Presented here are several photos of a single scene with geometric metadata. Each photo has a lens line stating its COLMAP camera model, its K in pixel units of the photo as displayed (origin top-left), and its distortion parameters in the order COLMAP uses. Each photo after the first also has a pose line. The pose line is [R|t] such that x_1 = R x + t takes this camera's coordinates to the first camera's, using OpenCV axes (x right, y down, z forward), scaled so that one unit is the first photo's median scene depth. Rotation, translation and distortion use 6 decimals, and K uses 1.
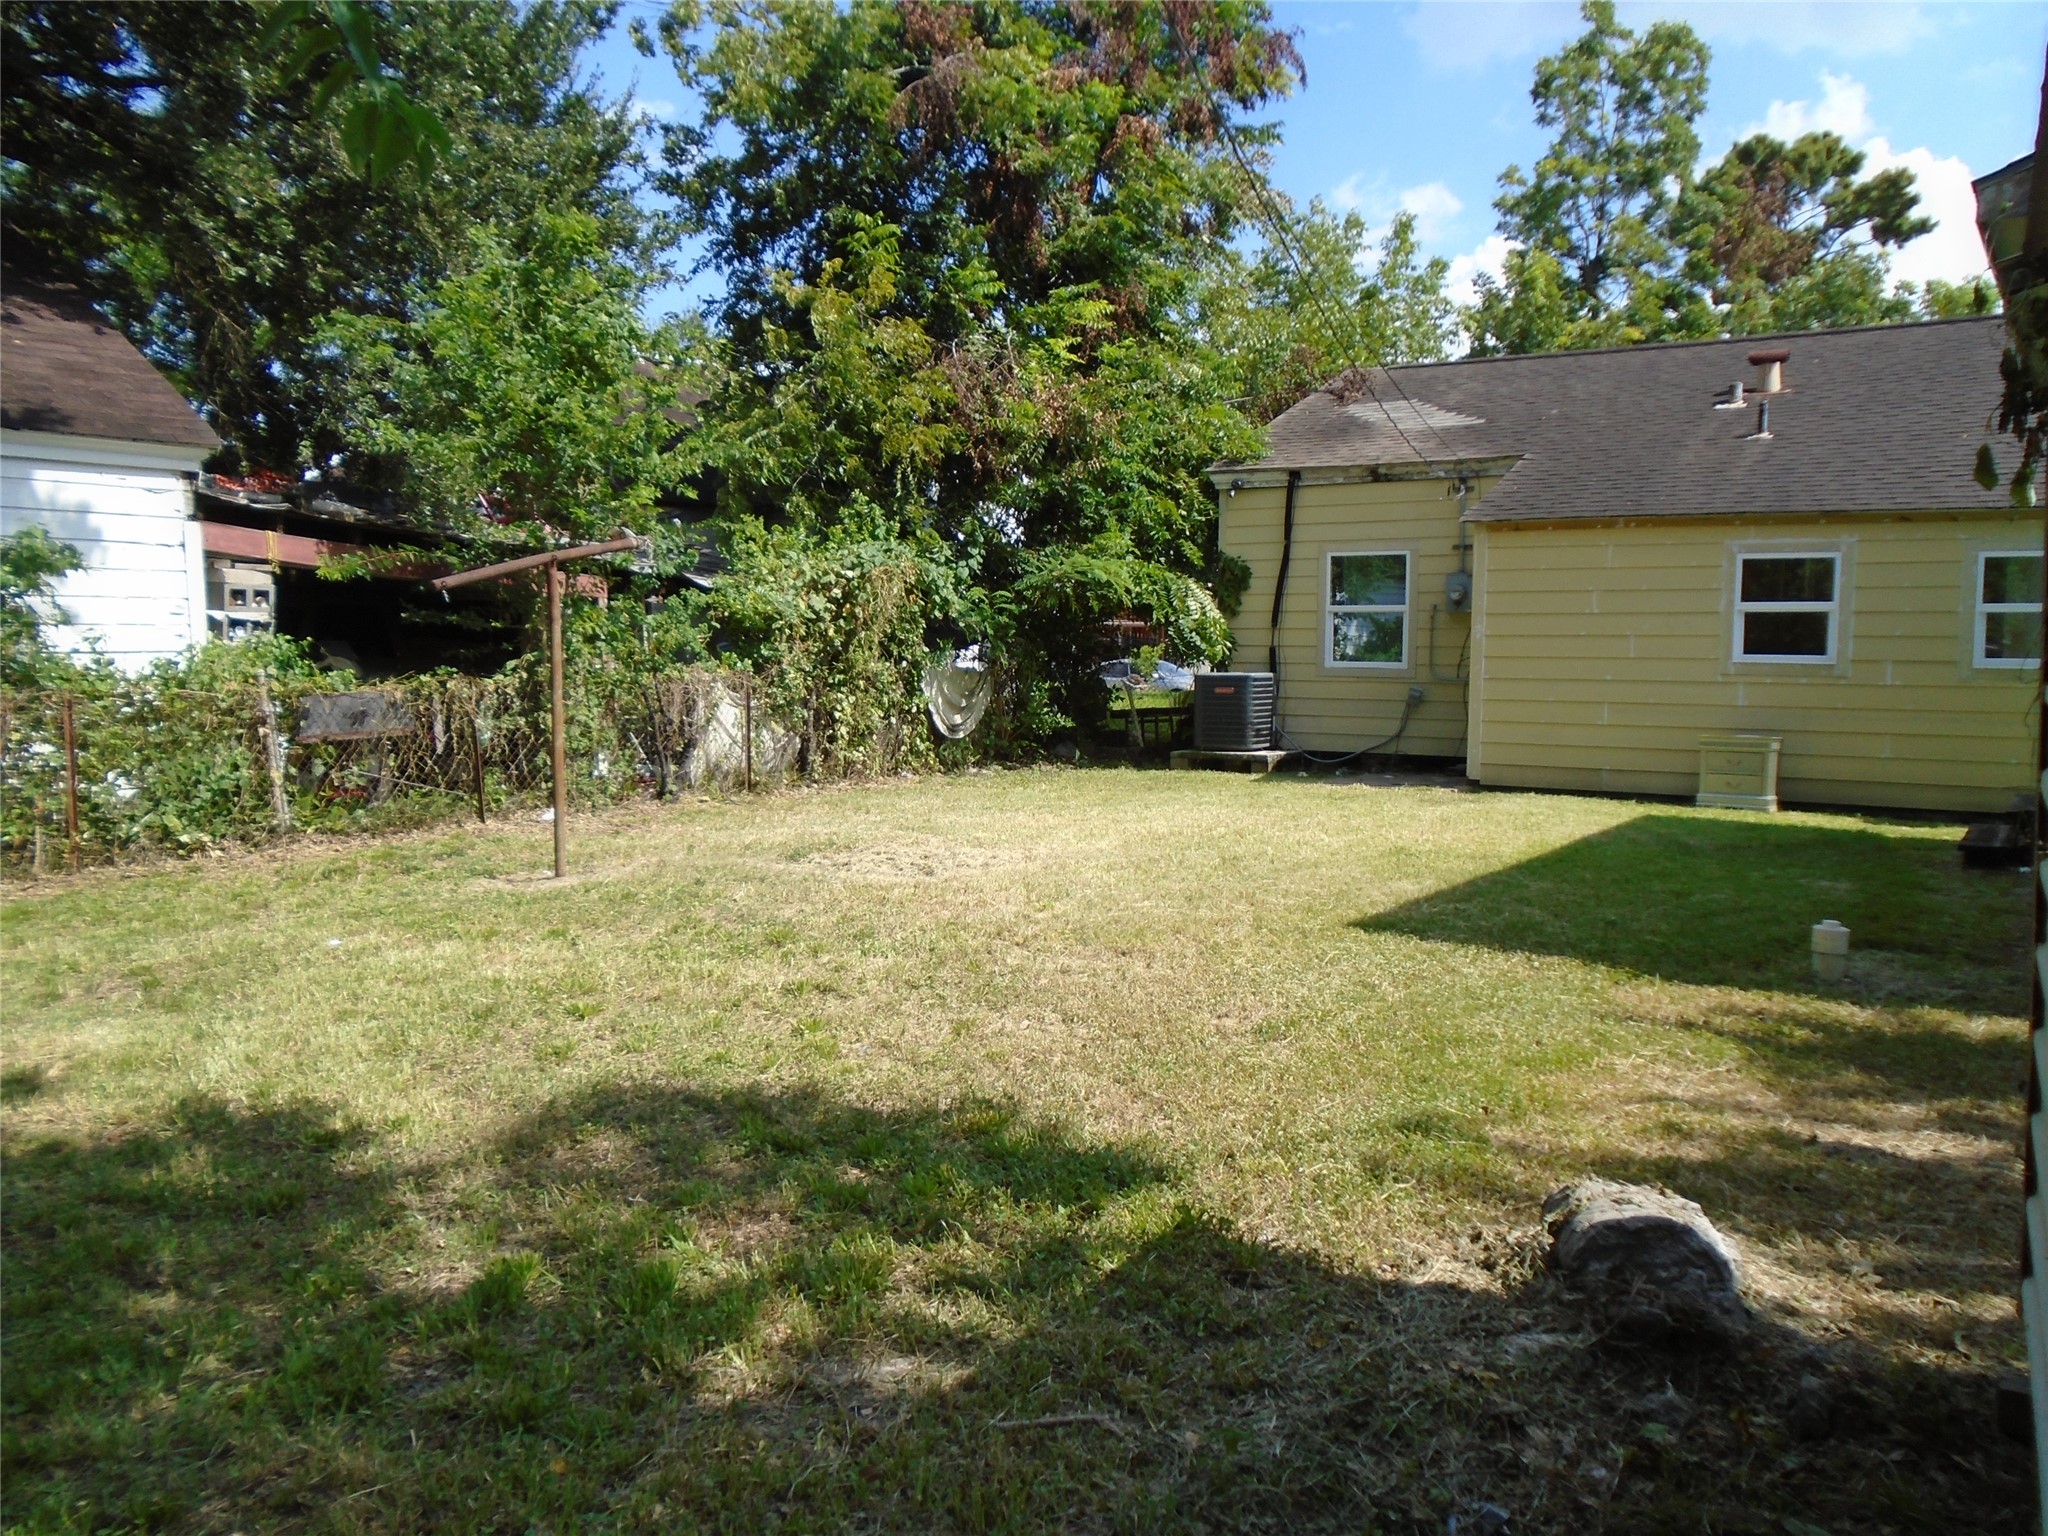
lens RADIAL K [[1546.2, 0, 1028.3], [0, 1546.2, 732.6], [0, 0, 1]] dist [-0.027673, 0.011425]
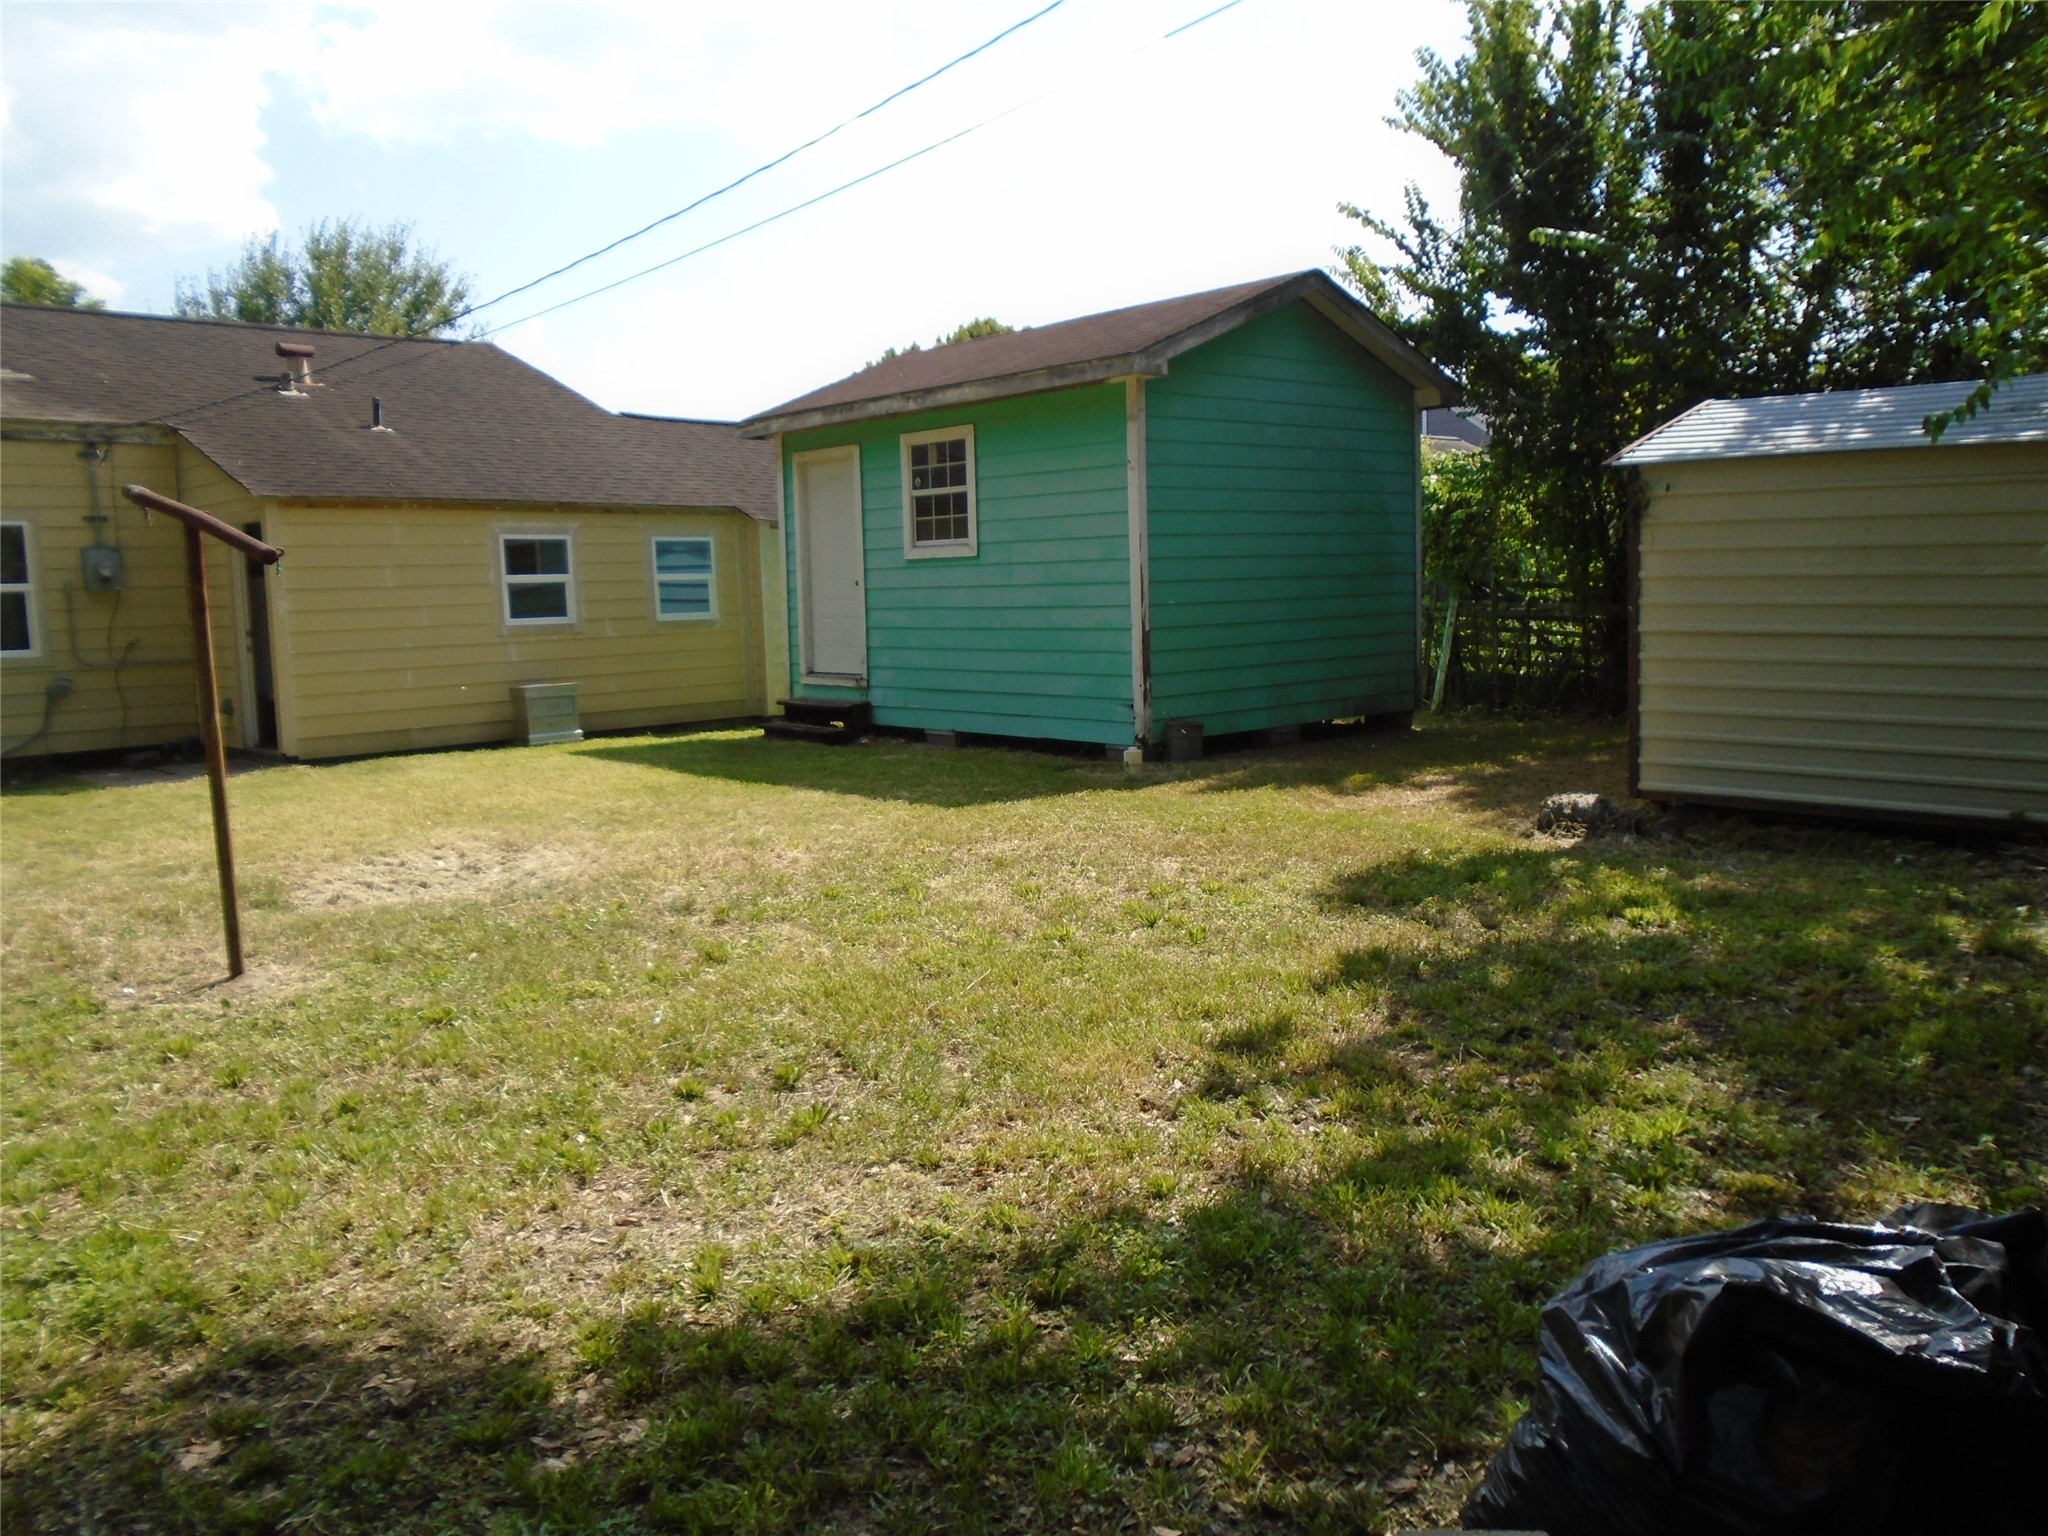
lens RADIAL K [[1546.2, 0, 1014.8], [0, 1546.2, 755.4], [0, 0, 1]] dist [-0.027673, 0.011425]
pose [[0.222434, -0.118560, 0.967712, -0.496784], [0.088299, 0.990949, 0.101111, -0.025579], [-0.970941, 0.062958, 0.230890, 0.274089]]
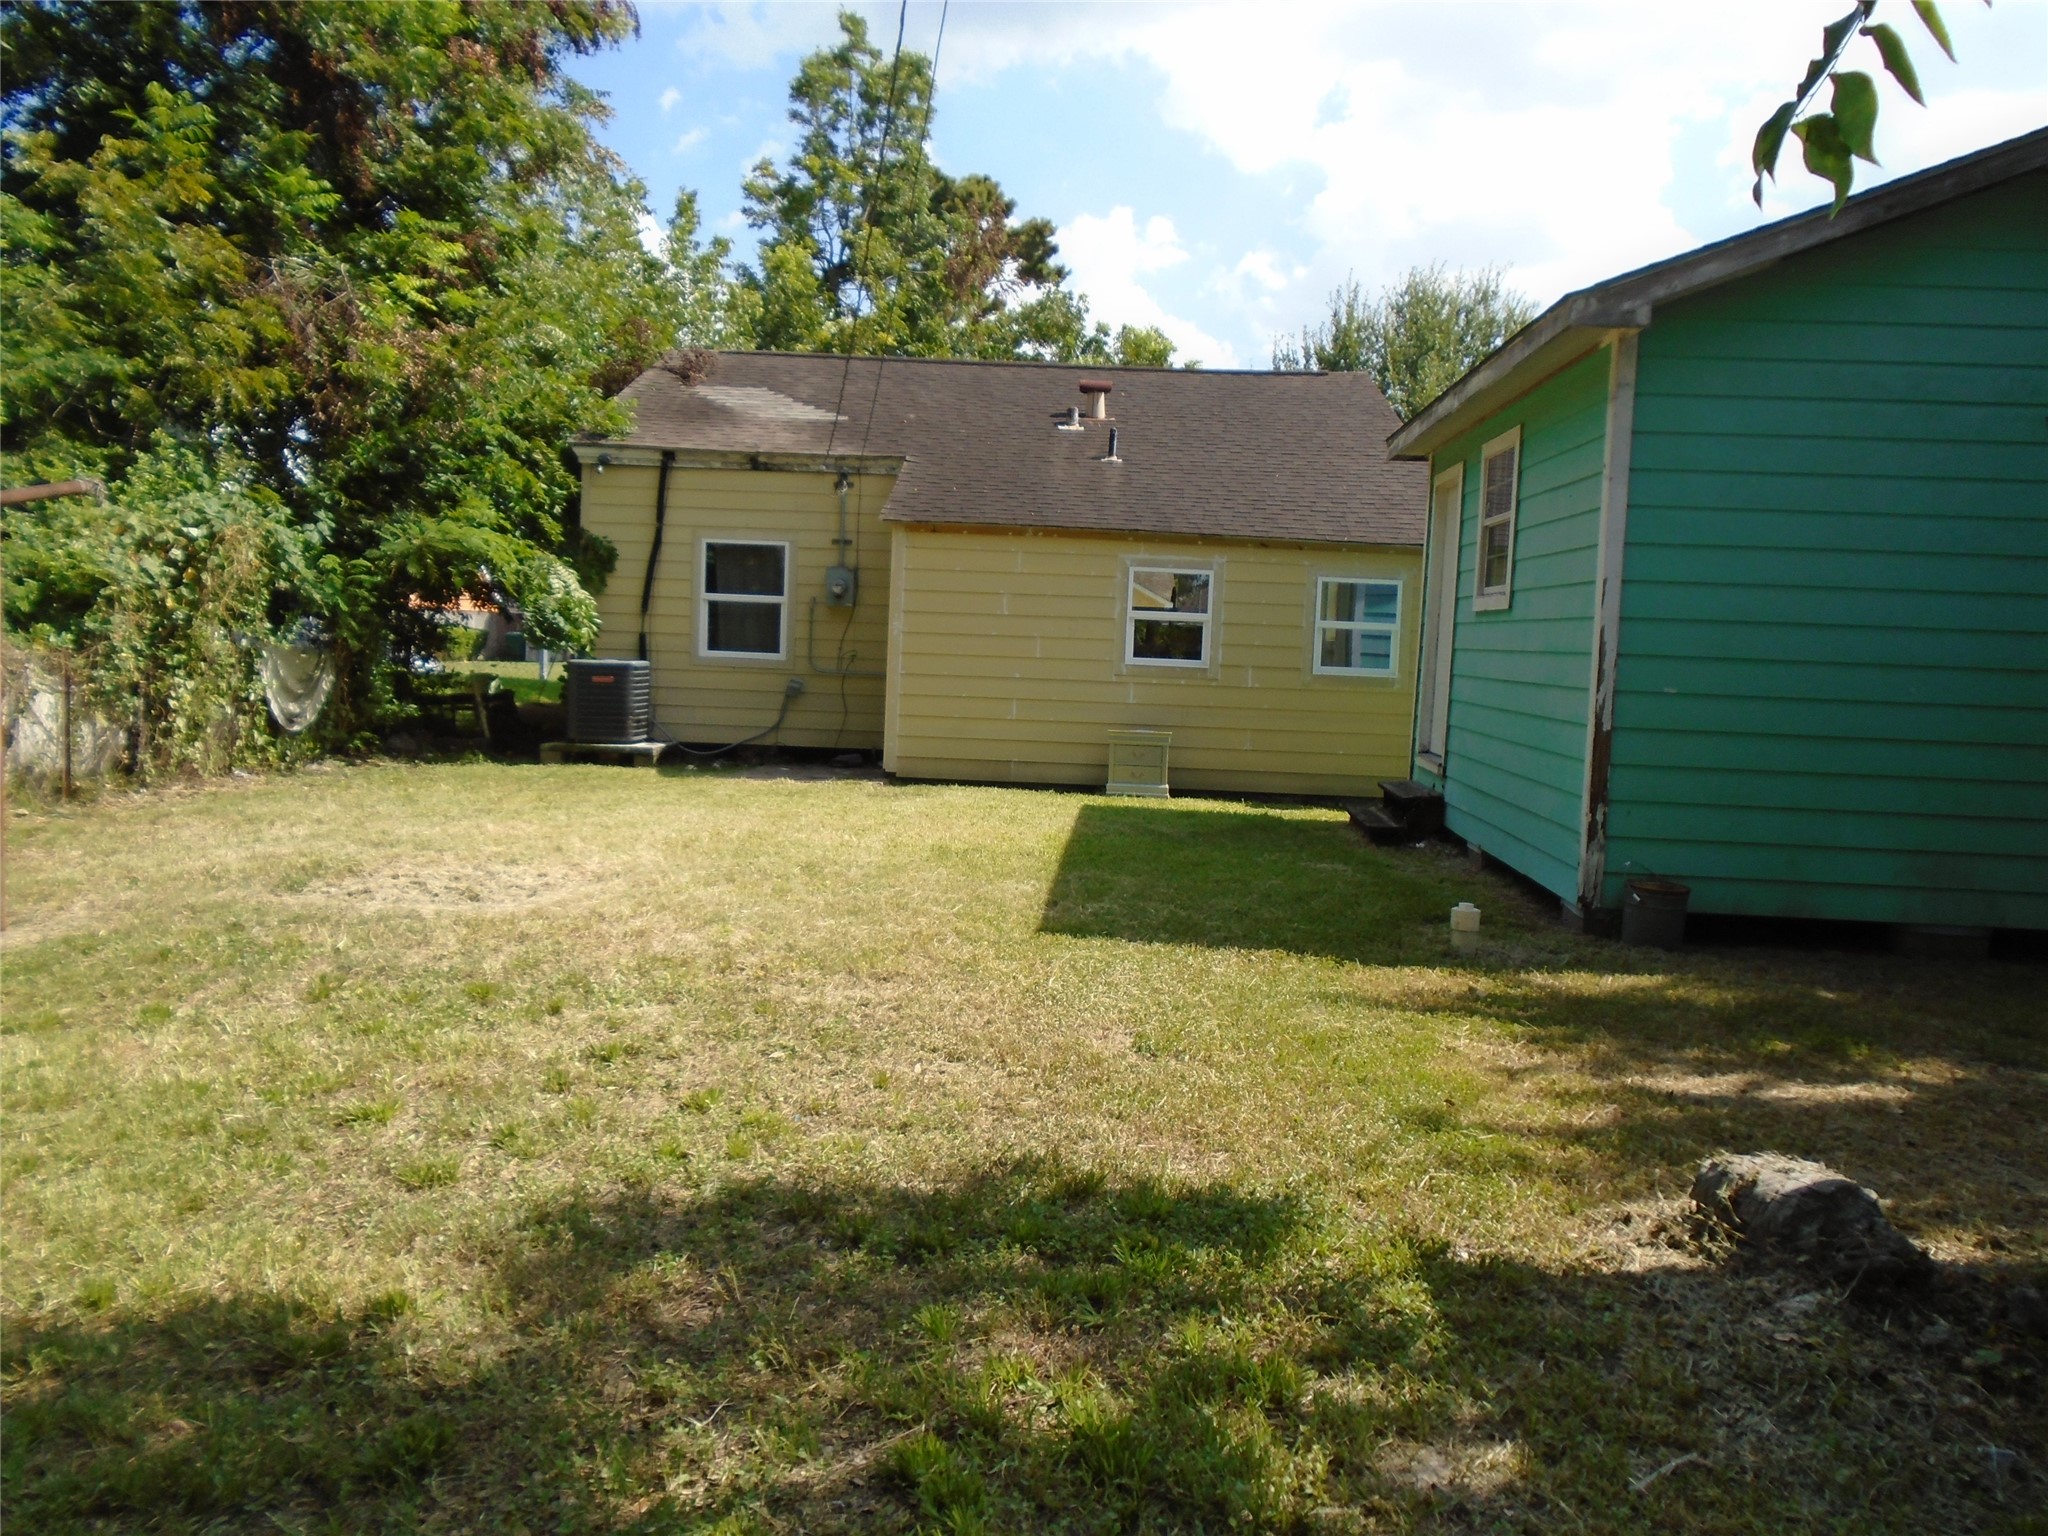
lens RADIAL K [[1546.2, 0, 1017.7], [0, 1546.2, 761.8], [0, 0, 1]] dist [-0.027673, 0.011425]
pose [[0.857181, -0.011444, 0.514889, -0.146960], [-0.005702, 0.999481, 0.031708, -0.008275], [-0.514984, -0.030115, 0.856670, 0.063557]]
